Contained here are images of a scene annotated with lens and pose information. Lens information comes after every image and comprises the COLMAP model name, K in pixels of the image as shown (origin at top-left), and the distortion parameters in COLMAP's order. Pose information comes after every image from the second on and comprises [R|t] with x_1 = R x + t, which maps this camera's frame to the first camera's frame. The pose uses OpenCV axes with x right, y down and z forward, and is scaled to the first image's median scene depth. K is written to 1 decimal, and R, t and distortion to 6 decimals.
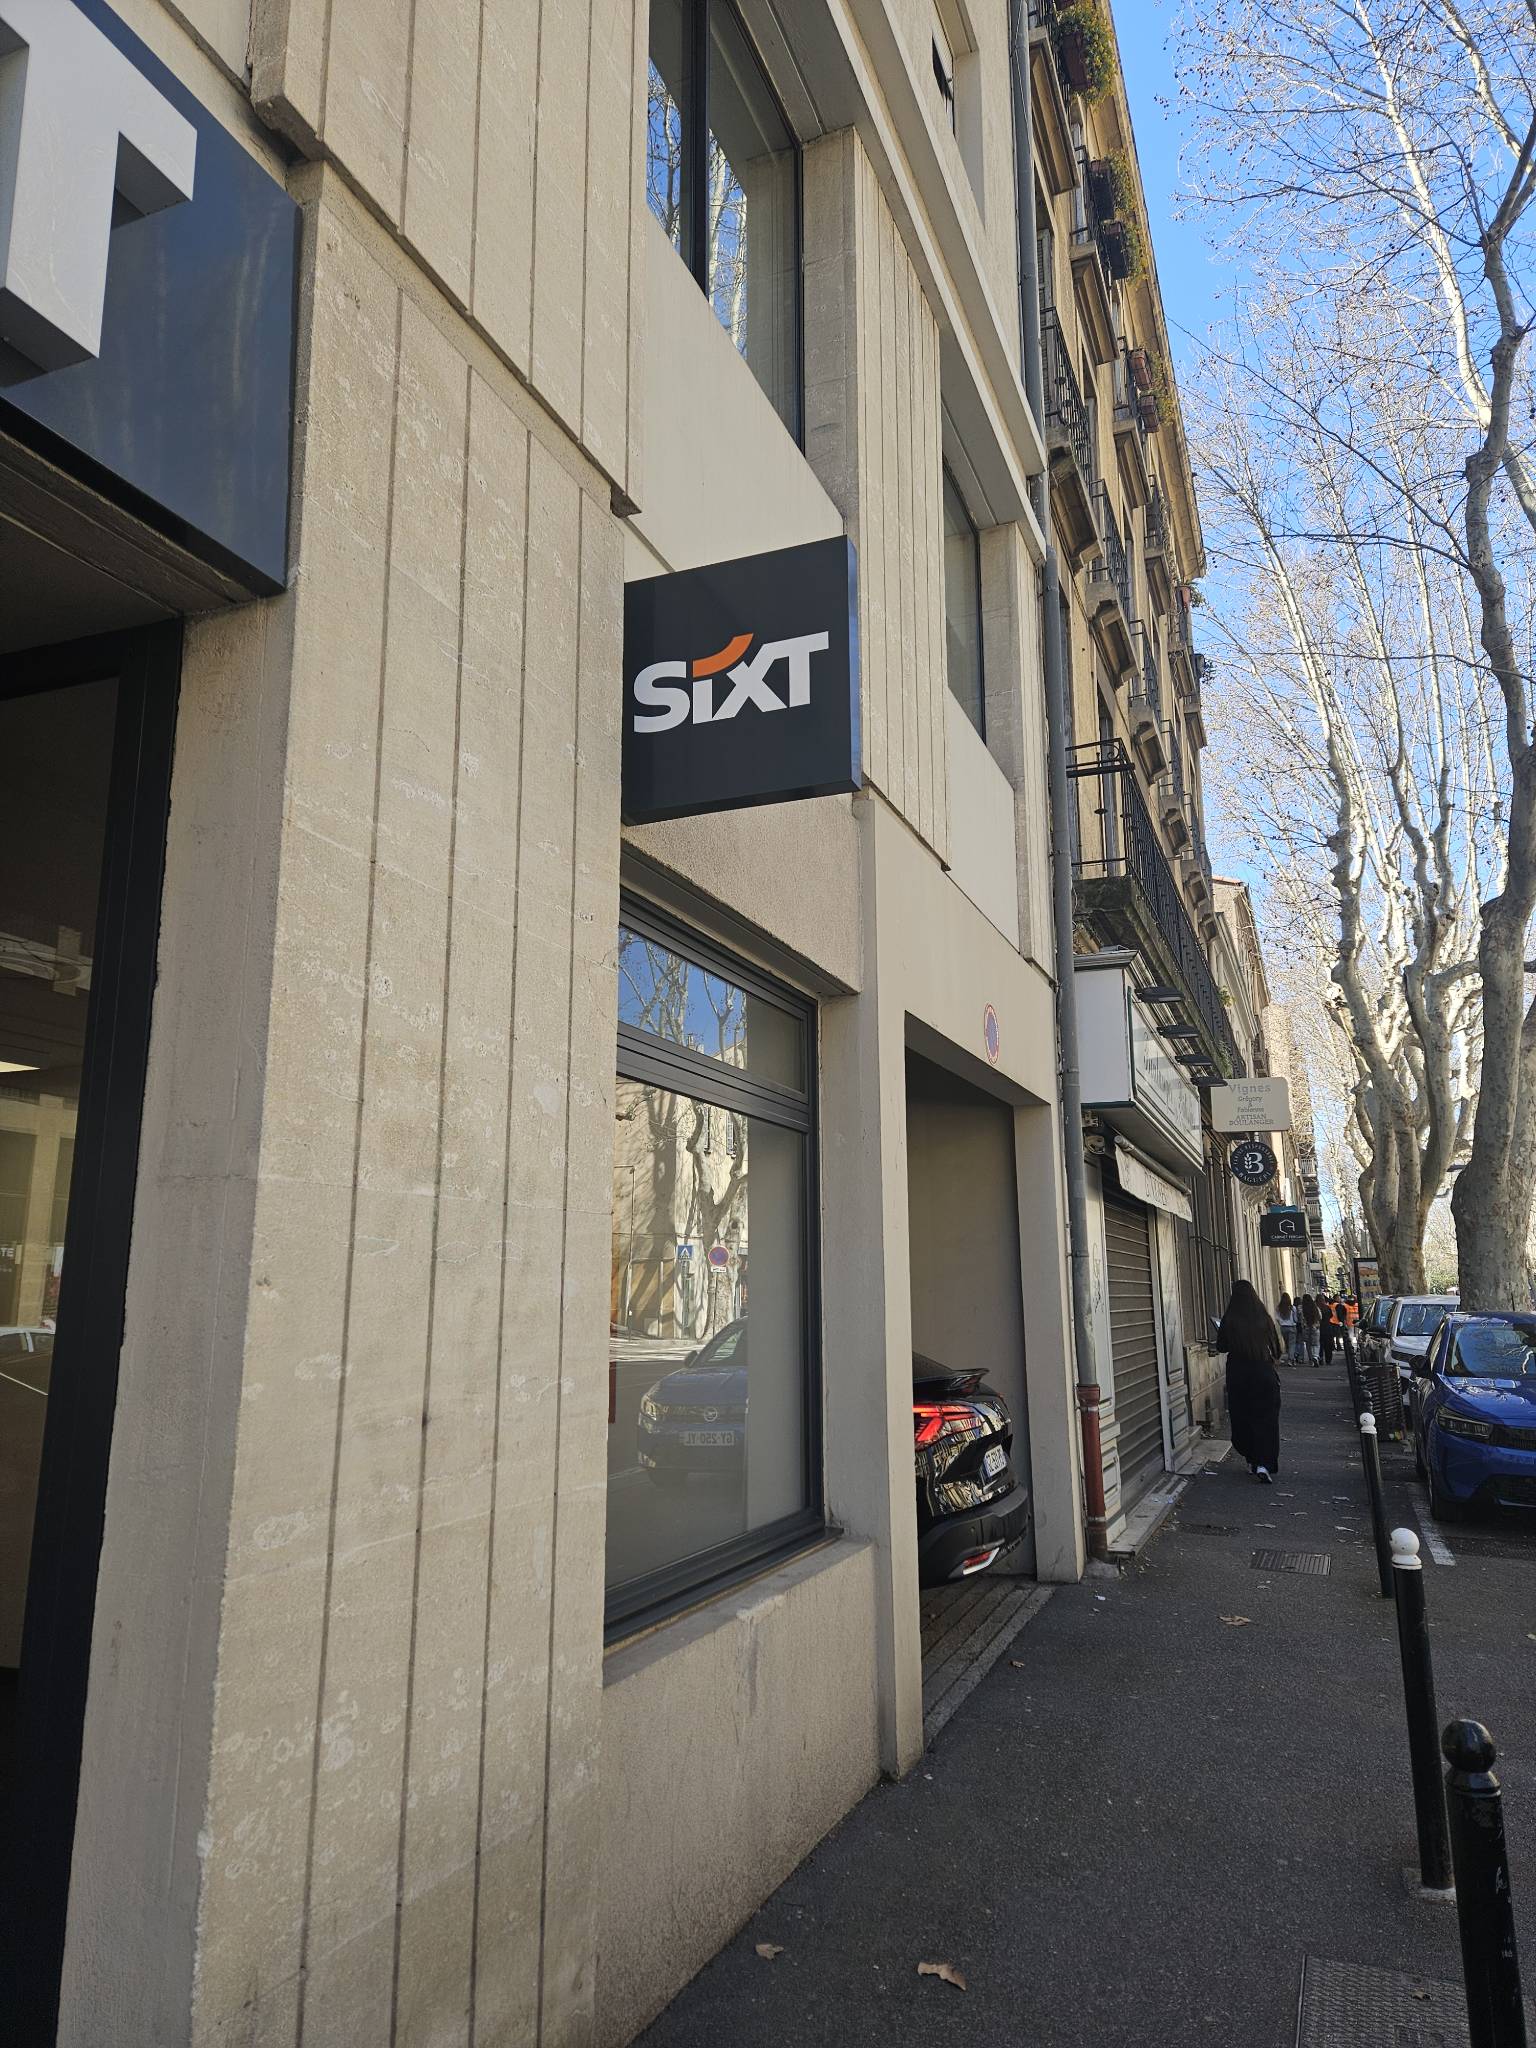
lens RADIAL K [[1350.2, 0, 771.4], [0, 1350.2, 1021.0], [0, 0, 1]] dist [0.083196, -0.063950]
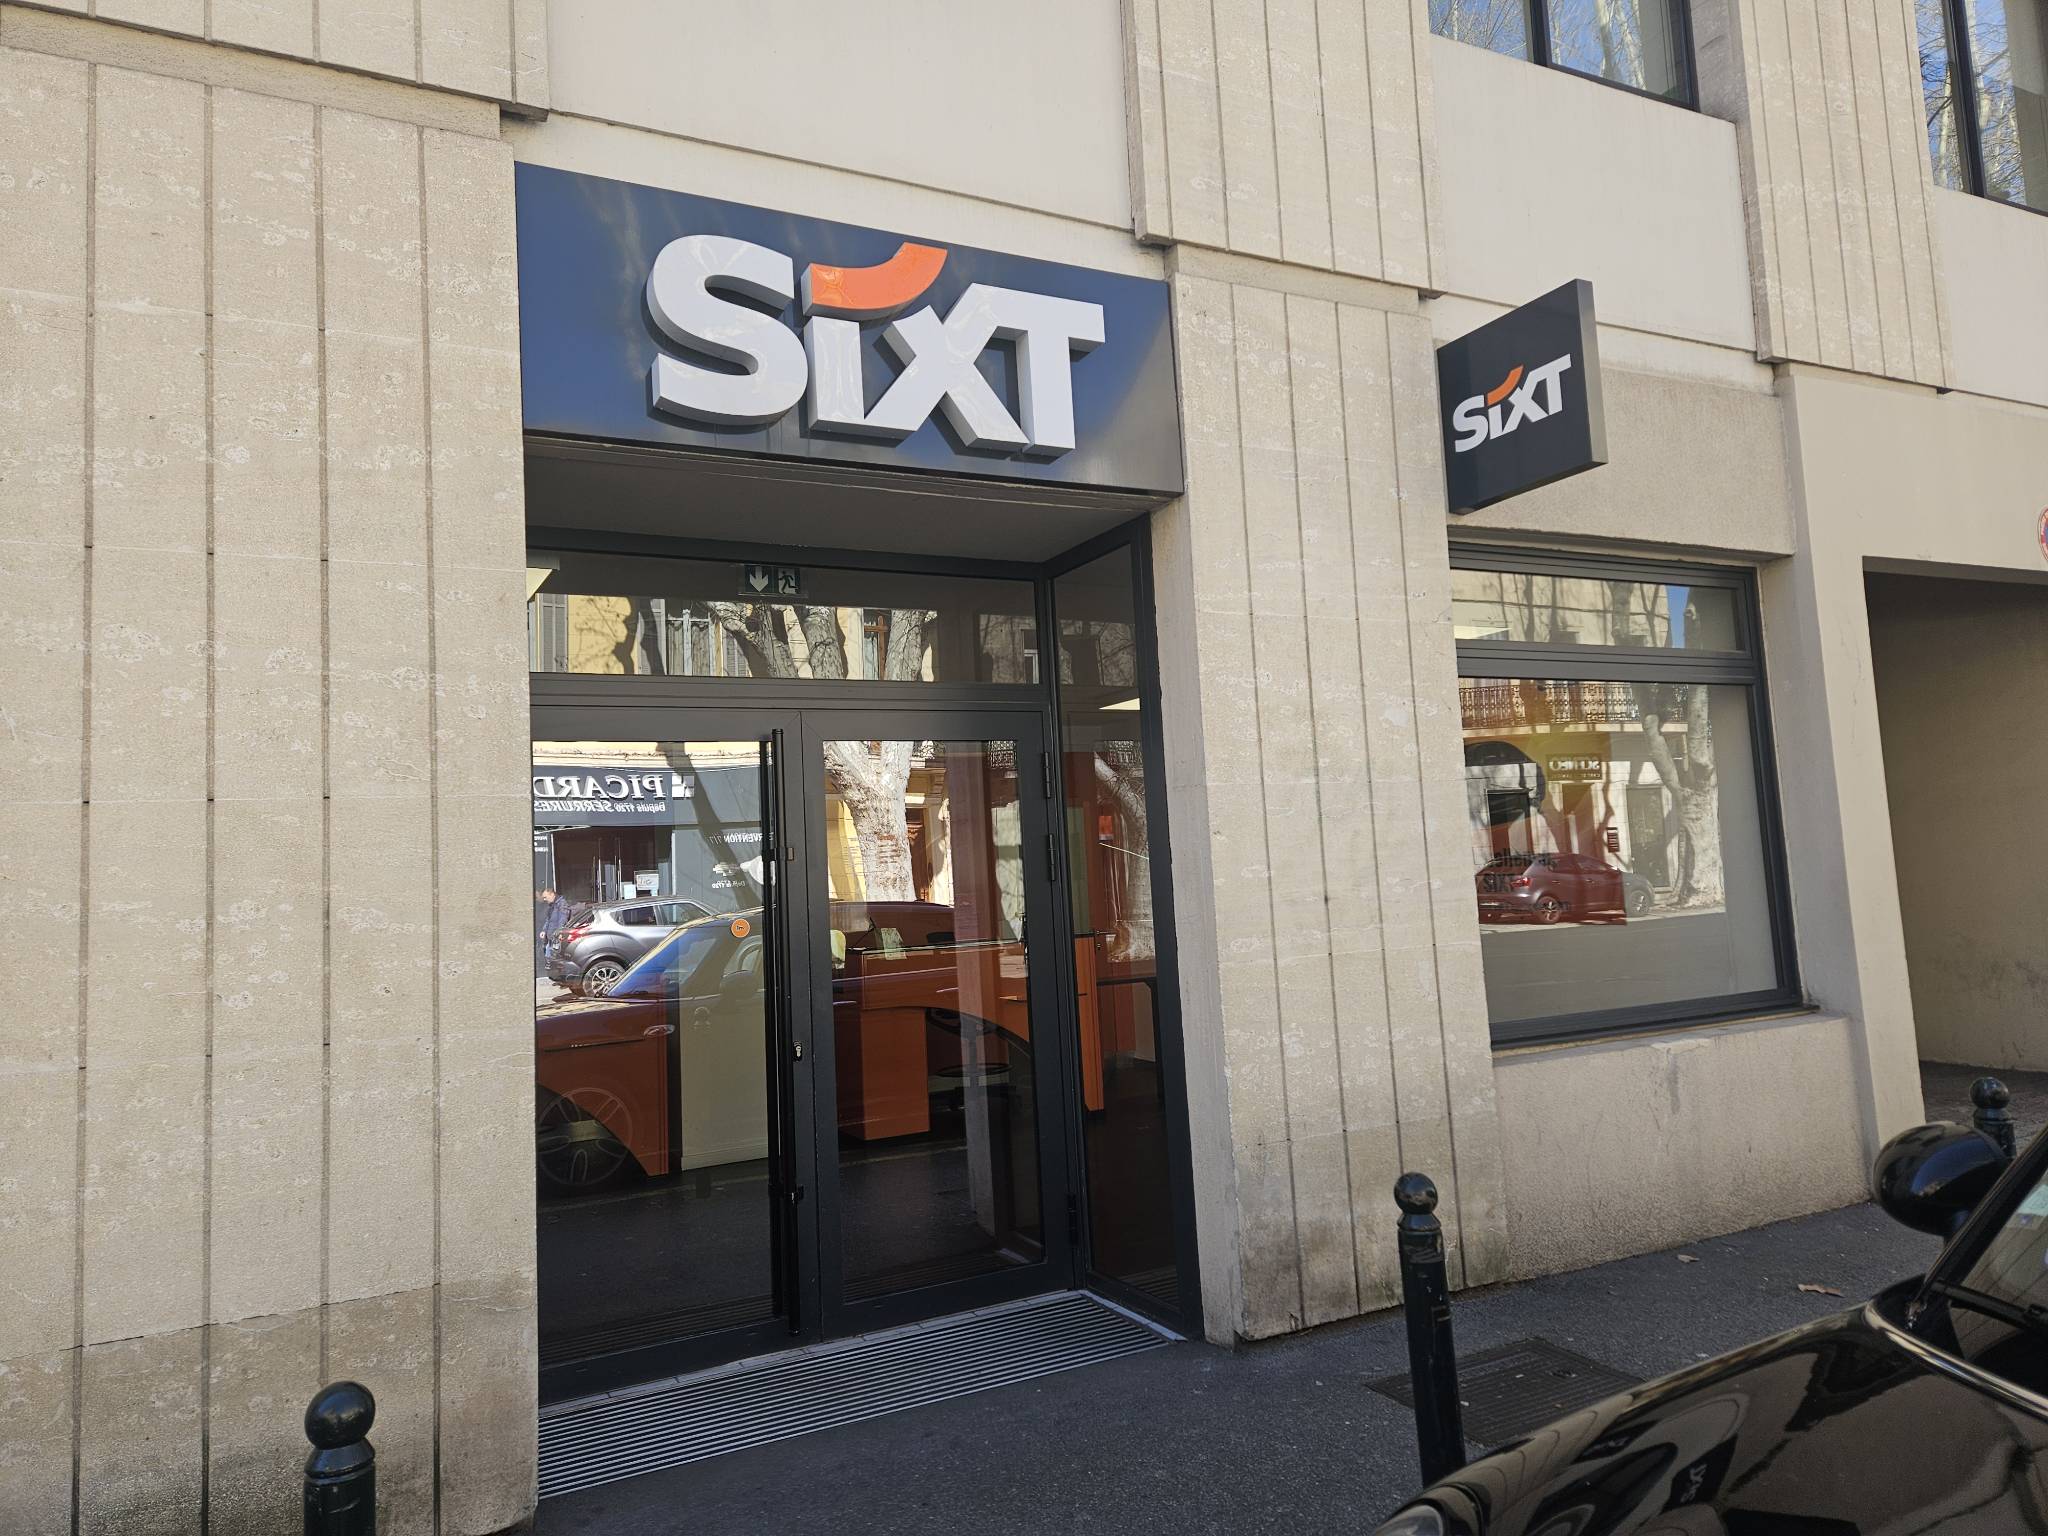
lens RADIAL K [[1350.2, 0, 1017.7], [0, 1350.2, 722.2], [0, 0, 1]] dist [0.083196, -0.063950]
pose [[0.750570, -0.109478, -0.651659, 0.620634], [0.181155, 0.982488, 0.043594, -0.100301], [0.635475, -0.150772, 0.757258, -0.607532]]
